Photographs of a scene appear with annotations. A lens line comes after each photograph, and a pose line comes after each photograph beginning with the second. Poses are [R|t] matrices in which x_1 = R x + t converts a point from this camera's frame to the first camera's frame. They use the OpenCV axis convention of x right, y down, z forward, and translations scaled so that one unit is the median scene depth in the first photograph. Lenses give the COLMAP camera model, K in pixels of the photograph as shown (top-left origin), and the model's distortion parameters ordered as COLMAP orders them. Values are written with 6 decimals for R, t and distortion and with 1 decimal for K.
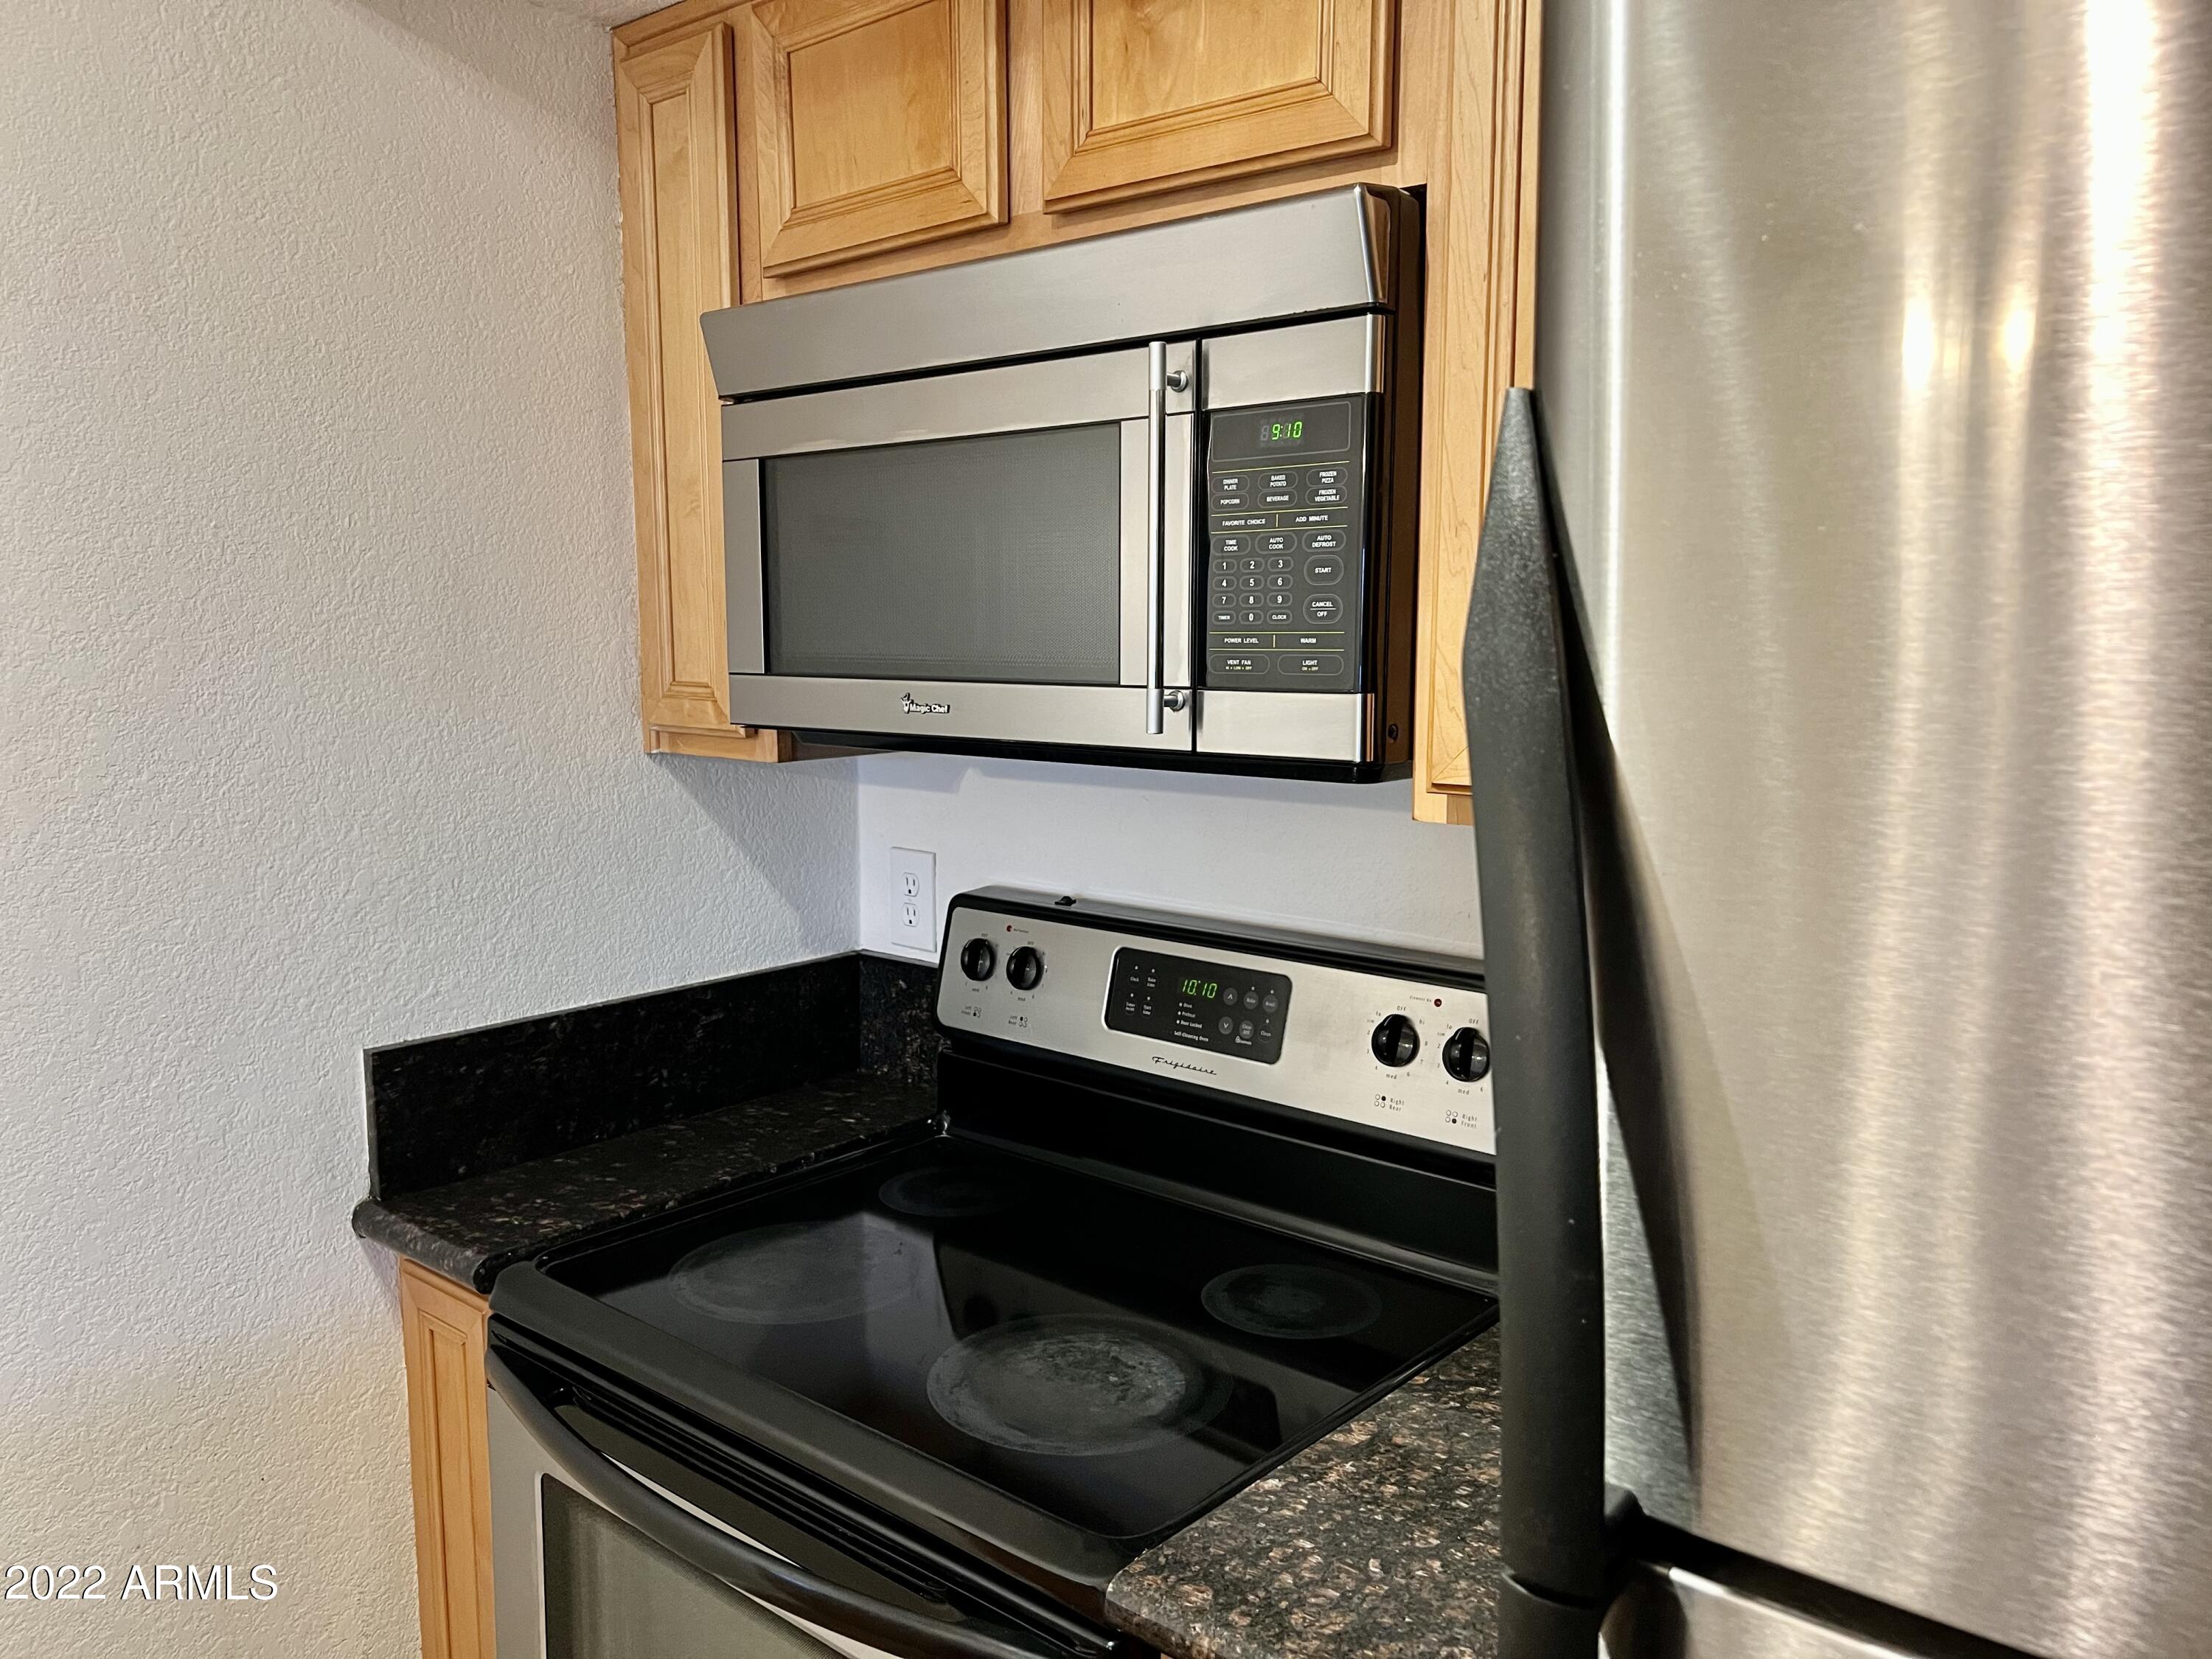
lens RADIAL K [[1648.3, 0, 1106.0], [0, 1648.3, 829.5], [0, 0, 1]] dist [-0.002944, -0.000866]
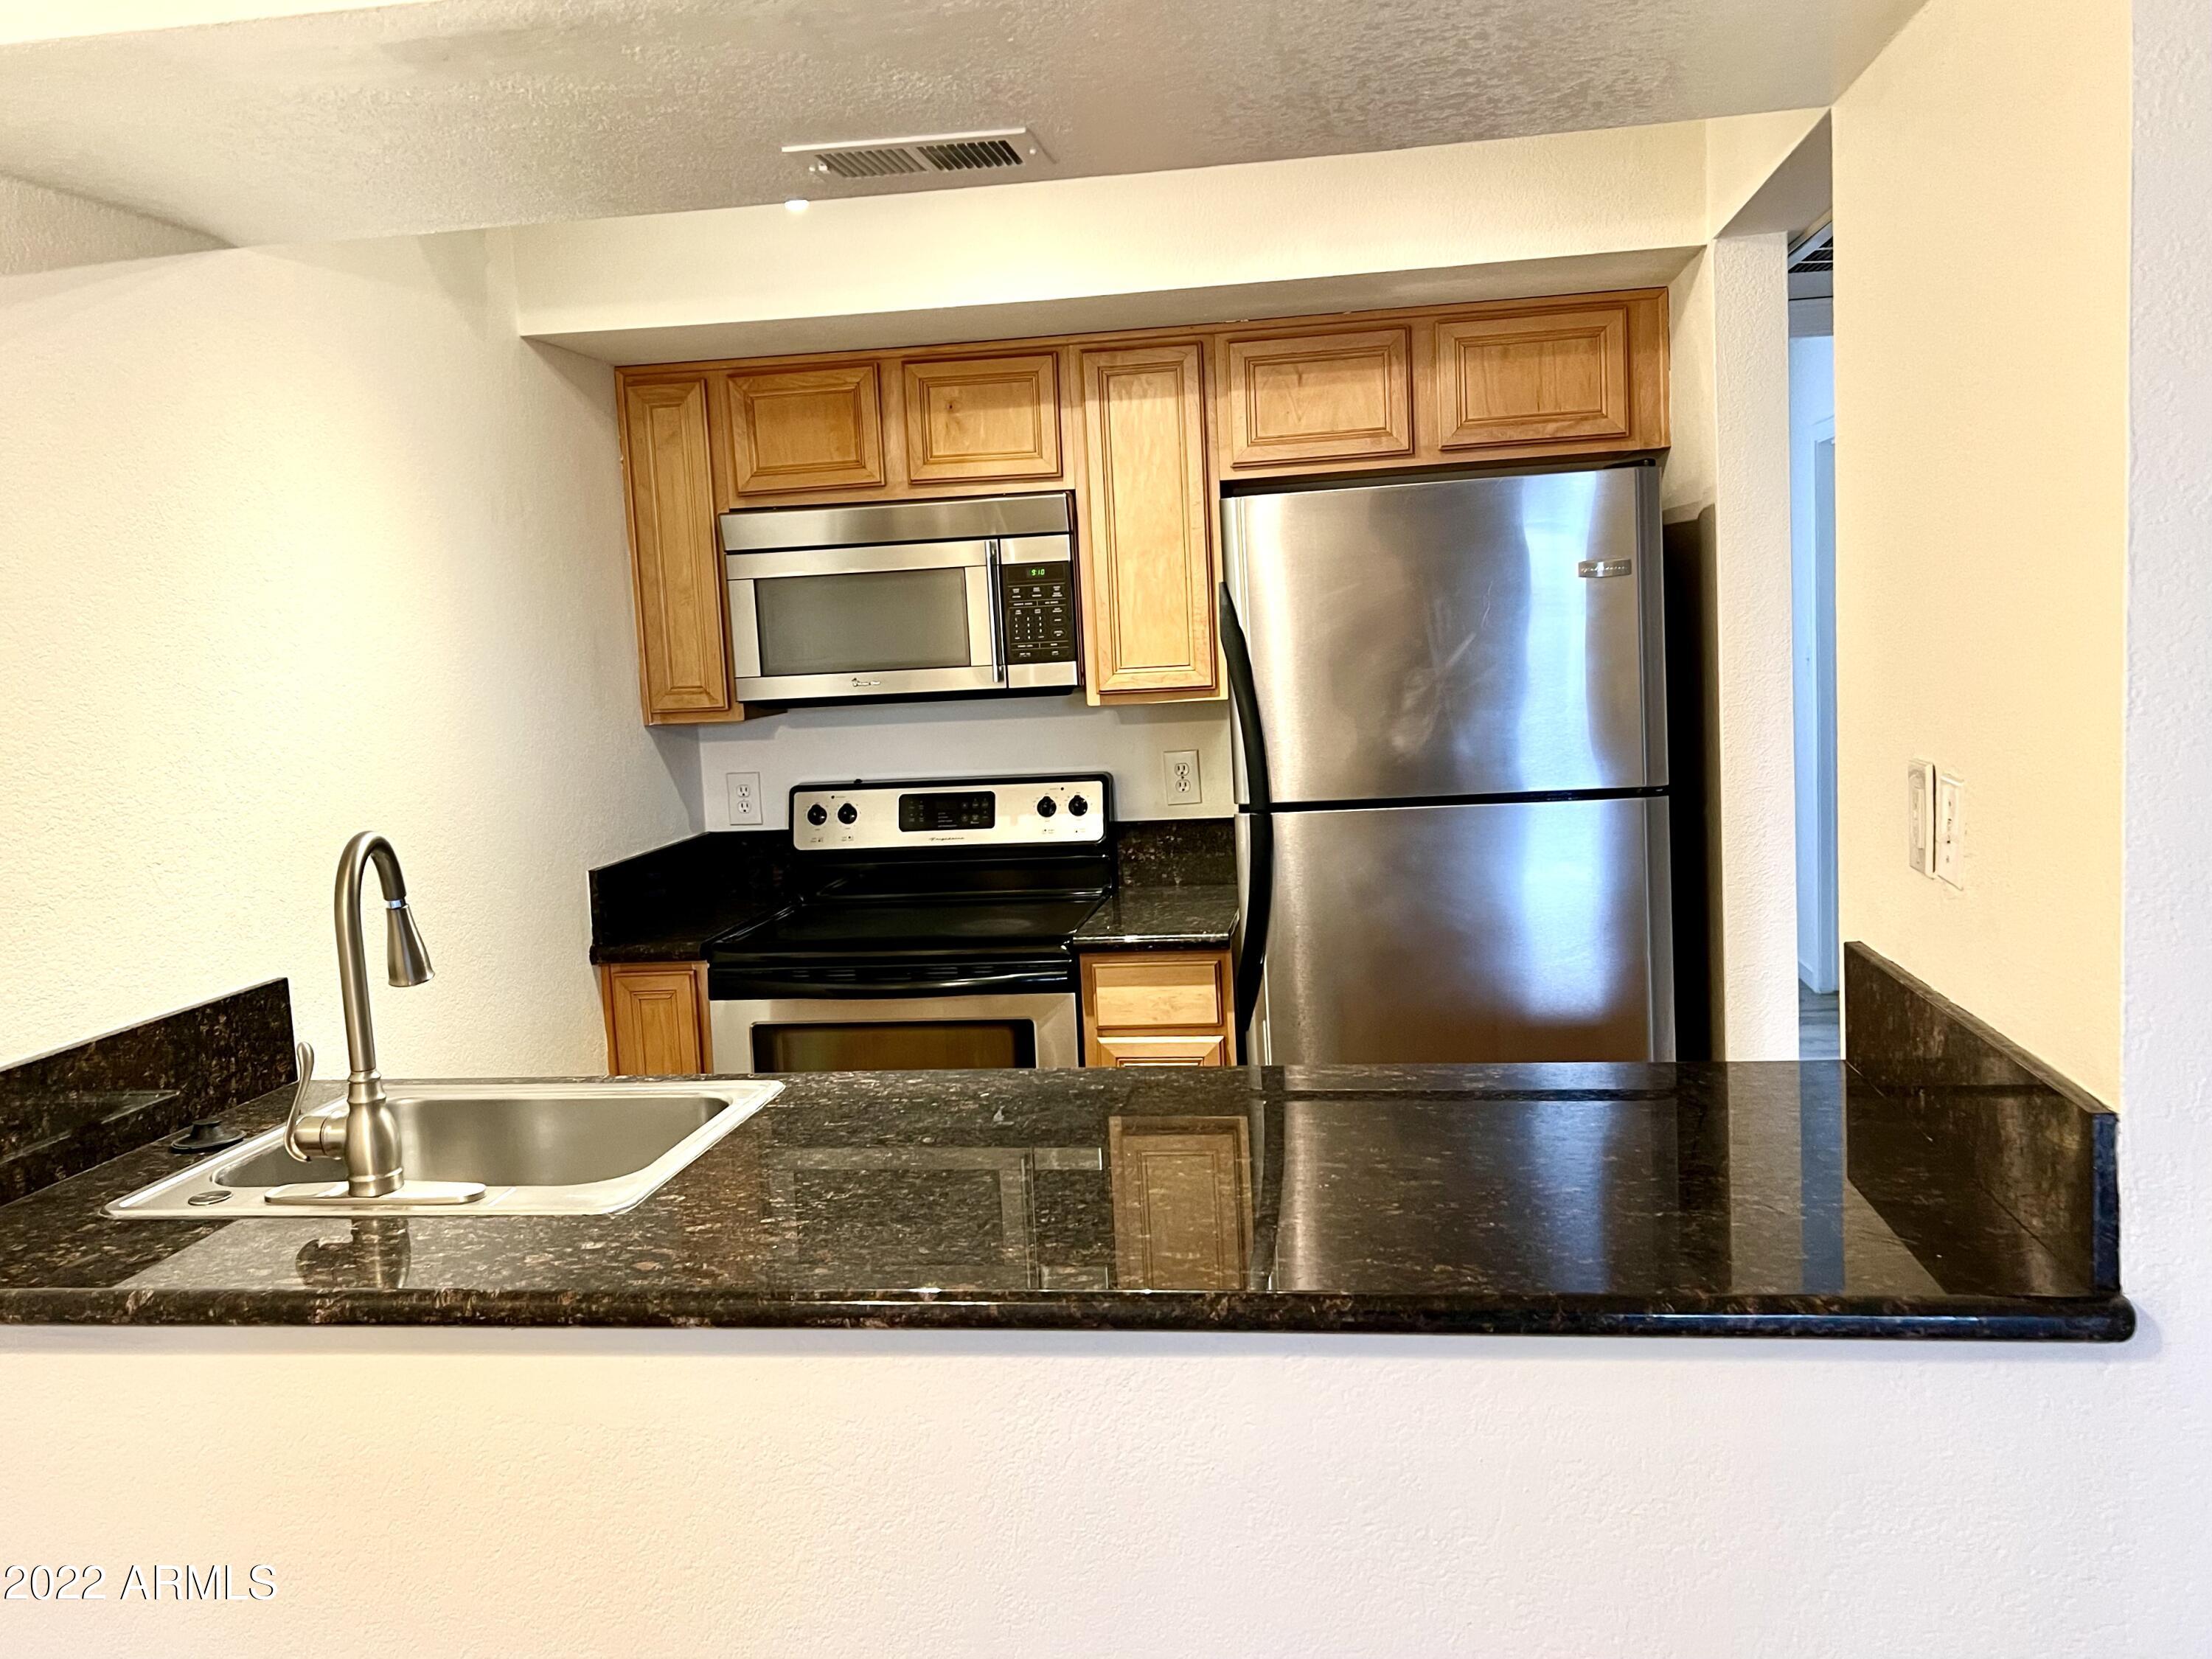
lens RADIAL K [[1765.6, 0, 1106.0], [0, 1765.6, 829.5], [0, 0, 1]] dist [0.002882, 0.000457]
pose [[0.842606, -0.097708, 0.529593, -1.127399], [0.117438, 0.993074, -0.003630, 0.175958], [-0.525570, 0.065253, 0.848244, -1.265131]]
